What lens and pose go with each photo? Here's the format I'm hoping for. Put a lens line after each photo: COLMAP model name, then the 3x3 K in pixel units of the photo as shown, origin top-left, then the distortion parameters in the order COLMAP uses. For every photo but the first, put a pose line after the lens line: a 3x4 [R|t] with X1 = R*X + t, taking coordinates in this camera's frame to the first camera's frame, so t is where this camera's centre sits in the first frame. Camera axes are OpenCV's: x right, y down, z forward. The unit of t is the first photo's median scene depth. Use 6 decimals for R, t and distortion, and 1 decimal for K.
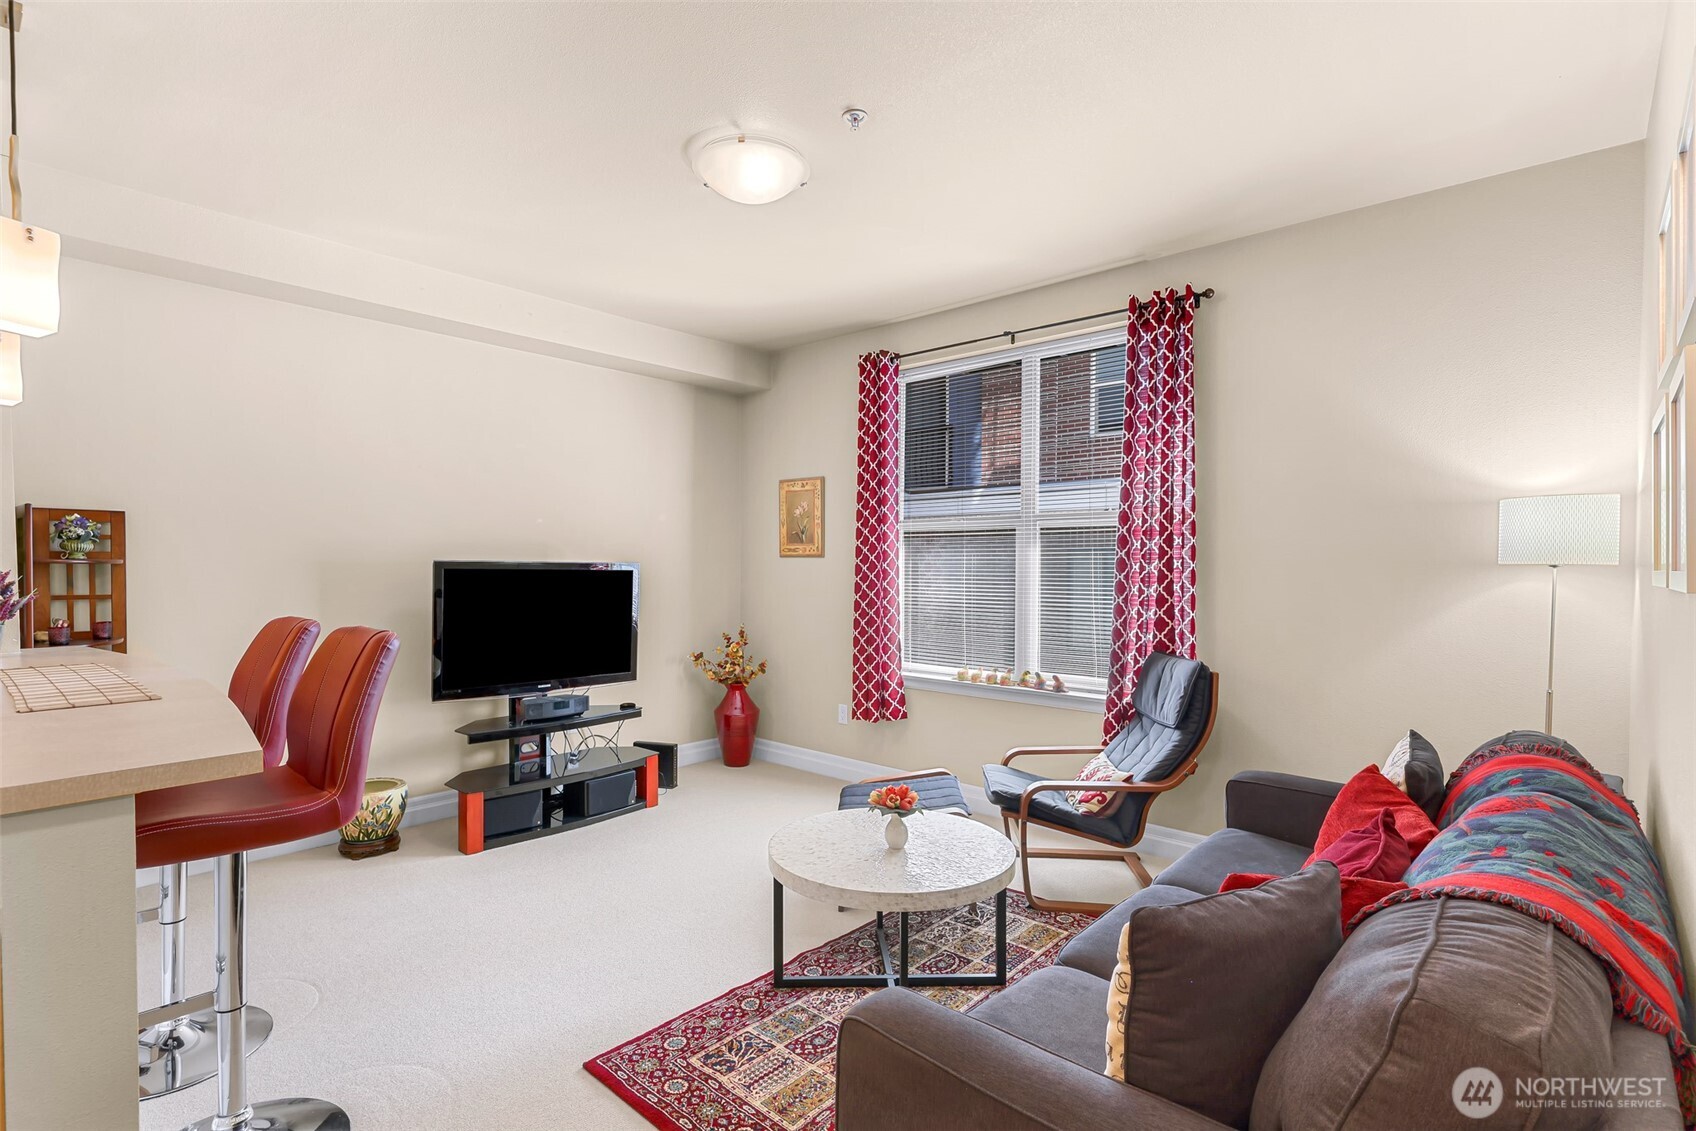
lens RADIAL K [[750.9, 0, 787.3], [0, 750.9, 575.5], [0, 0, 1]] dist [0.005120, -0.000829]
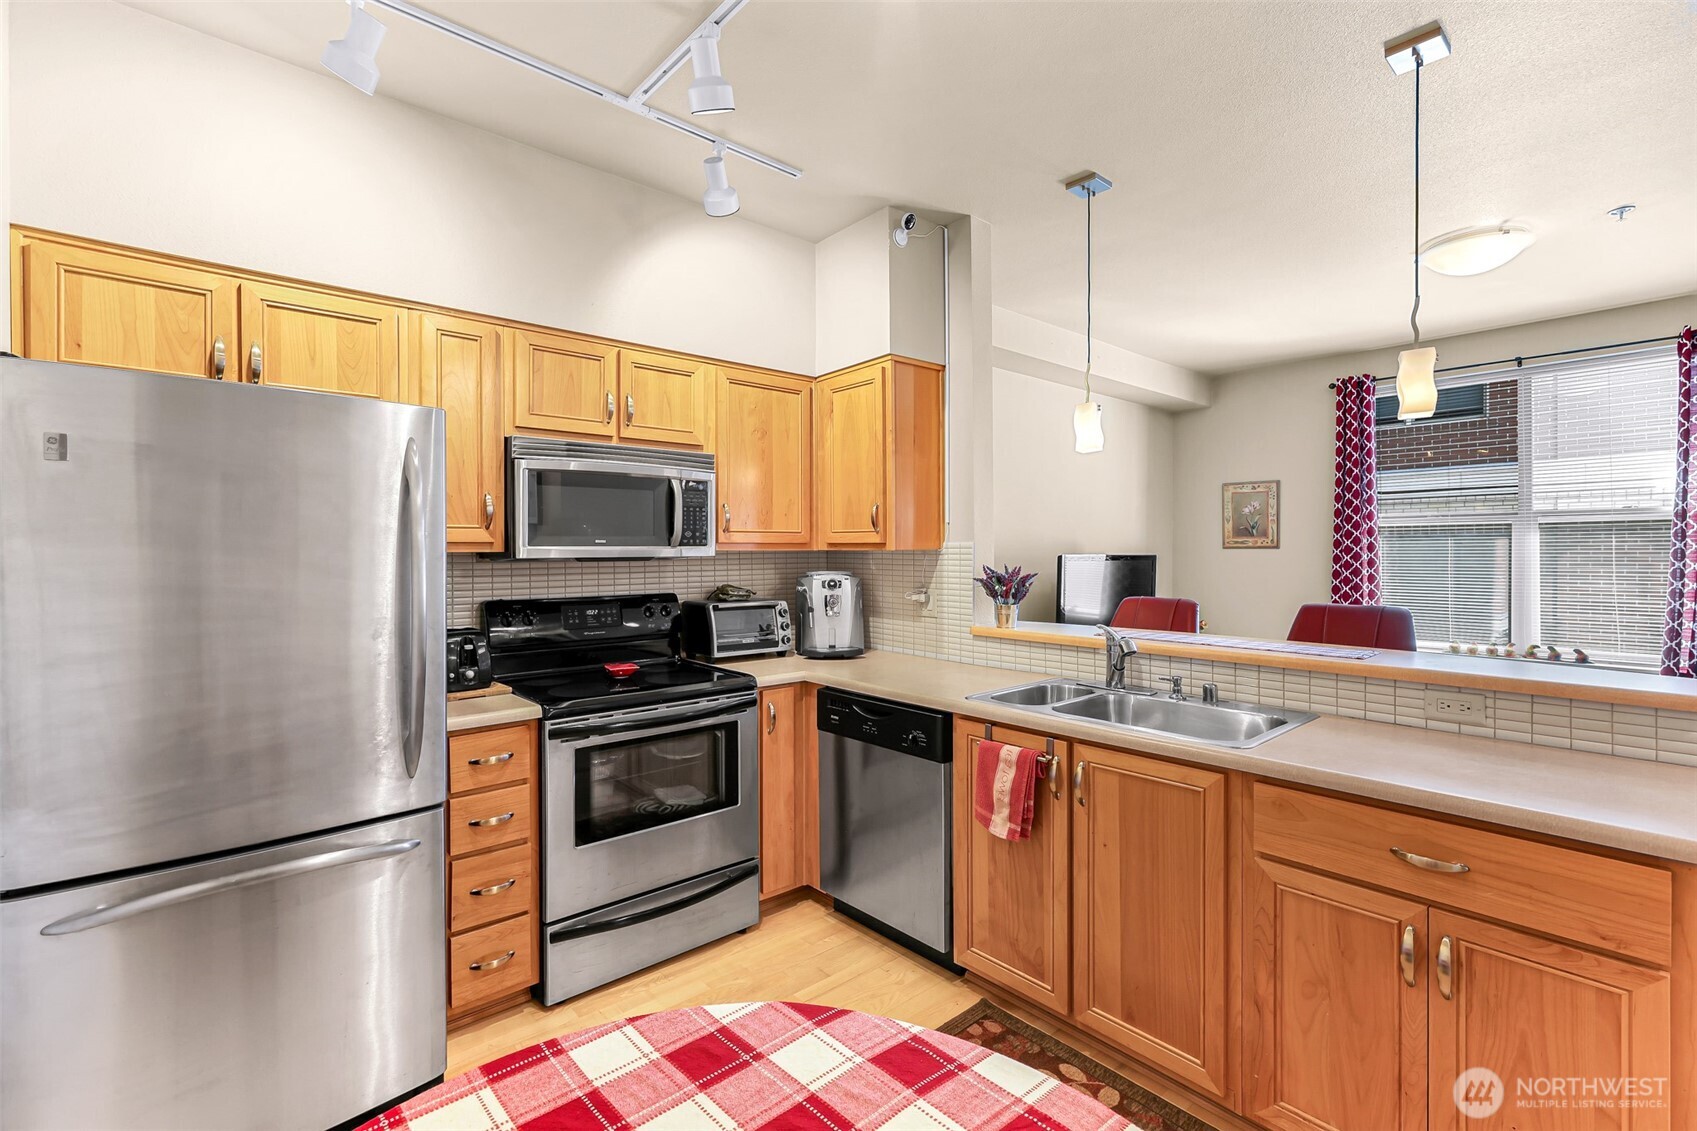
lens RADIAL K [[692.9, 0, 773.9], [0, 692.9, 552.9], [0, 0, 1]] dist [-0.000368, 0.000245]
pose [[0.994390, -0.007306, -0.105521, -0.879641], [0.005950, 0.999896, -0.013161, -0.011076], [0.105606, 0.012459, 0.994330, -0.234271]]
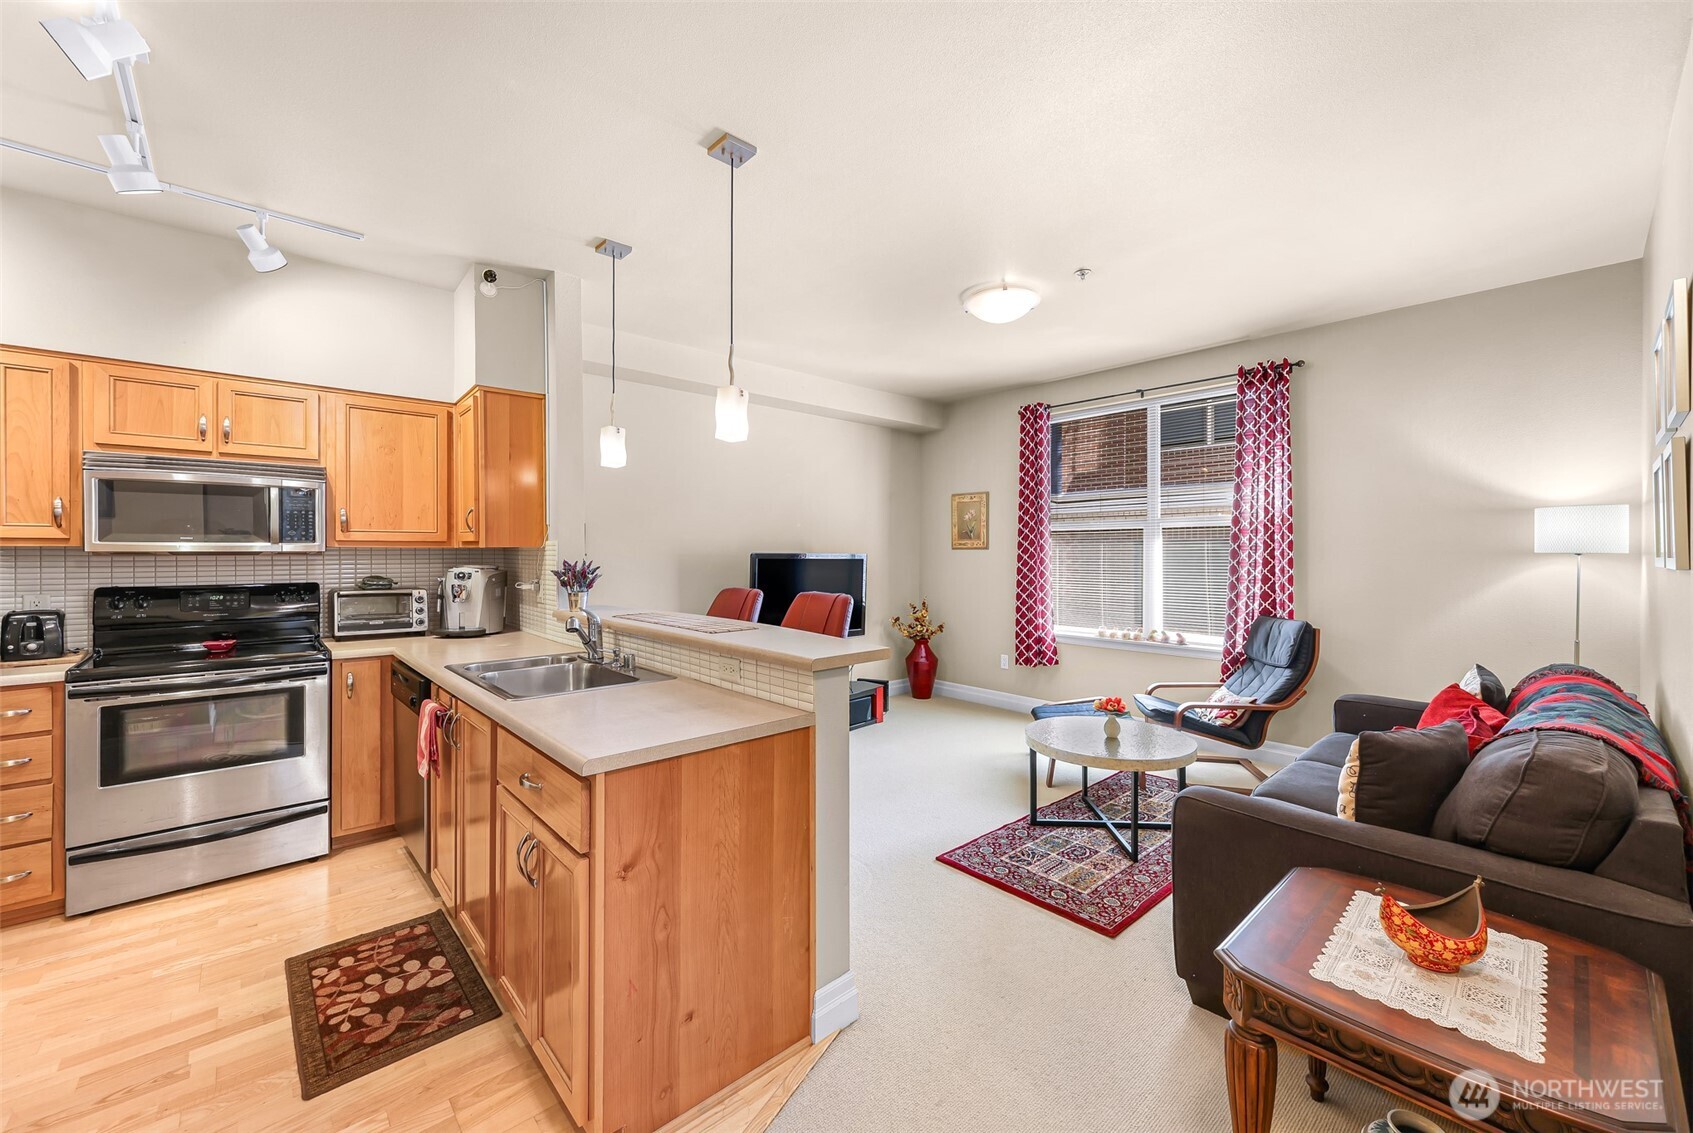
lens RADIAL K [[614.6, 0, 799.8], [0, 614.6, 553.2], [0, 0, 1]] dist [0.002830, -0.000054]
pose [[0.995755, -0.004289, -0.091940, -0.274690], [0.002864, 0.999874, -0.015629, -0.000182], [0.091995, 0.015299, 0.995642, -0.239922]]
